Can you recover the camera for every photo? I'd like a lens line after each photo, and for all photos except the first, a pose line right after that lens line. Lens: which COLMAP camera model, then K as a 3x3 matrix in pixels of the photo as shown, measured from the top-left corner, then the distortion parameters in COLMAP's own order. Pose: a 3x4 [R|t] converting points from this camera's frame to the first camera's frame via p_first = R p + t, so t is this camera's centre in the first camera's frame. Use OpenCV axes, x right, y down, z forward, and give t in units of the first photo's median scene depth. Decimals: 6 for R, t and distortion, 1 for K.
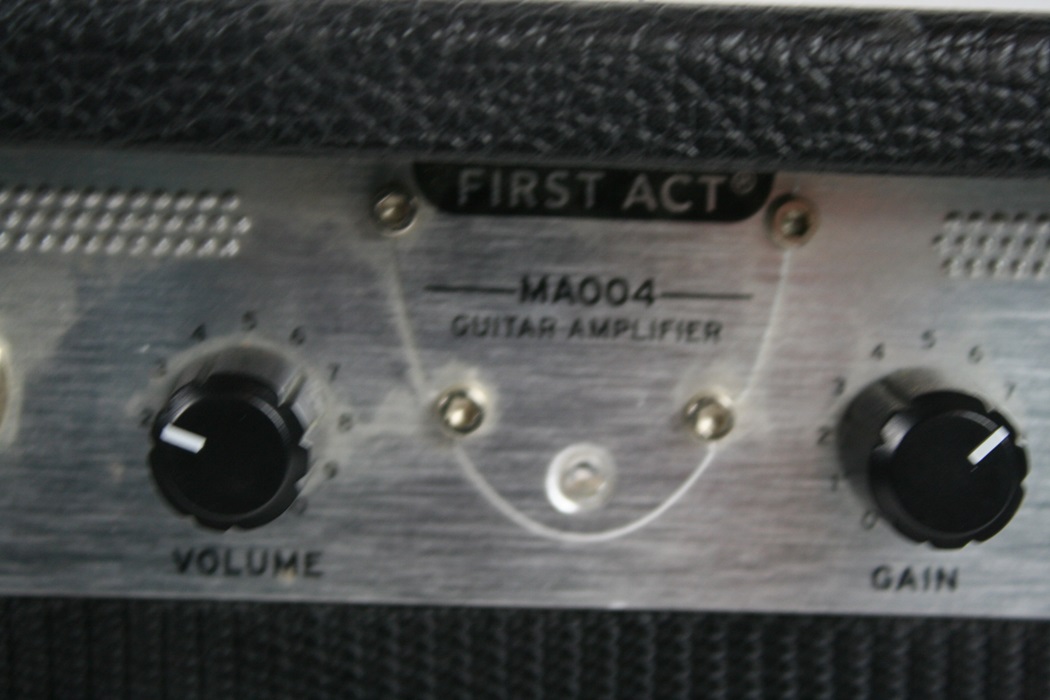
lens RADIAL K [[2331.1, 0, 525.0], [0, 2331.1, 350.0], [0, 0, 1]] dist [0.051376, -0.100023]
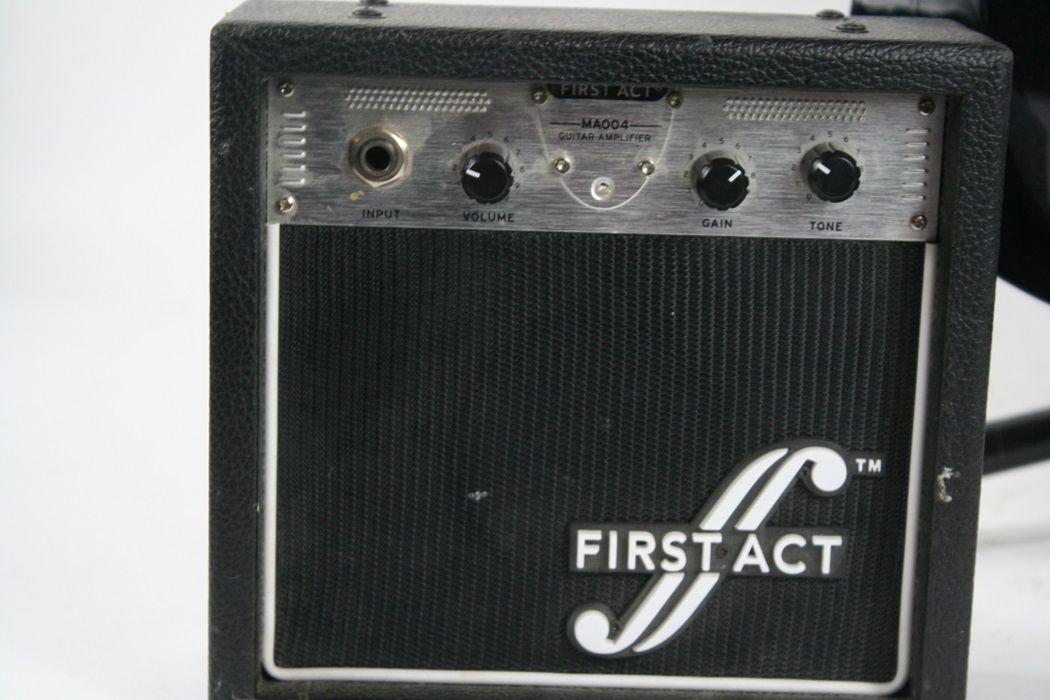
lens RADIAL K [[2331.1, 0, 525.0], [0, 2331.1, 350.0], [0, 0, 1]] dist [0.051376, -0.100023]
pose [[0.999849, 0.002388, -0.017191, -0.022791], [-0.000761, 0.995571, 0.094007, -0.018211], [0.017340, -0.093980, 0.995423, -1.951114]]
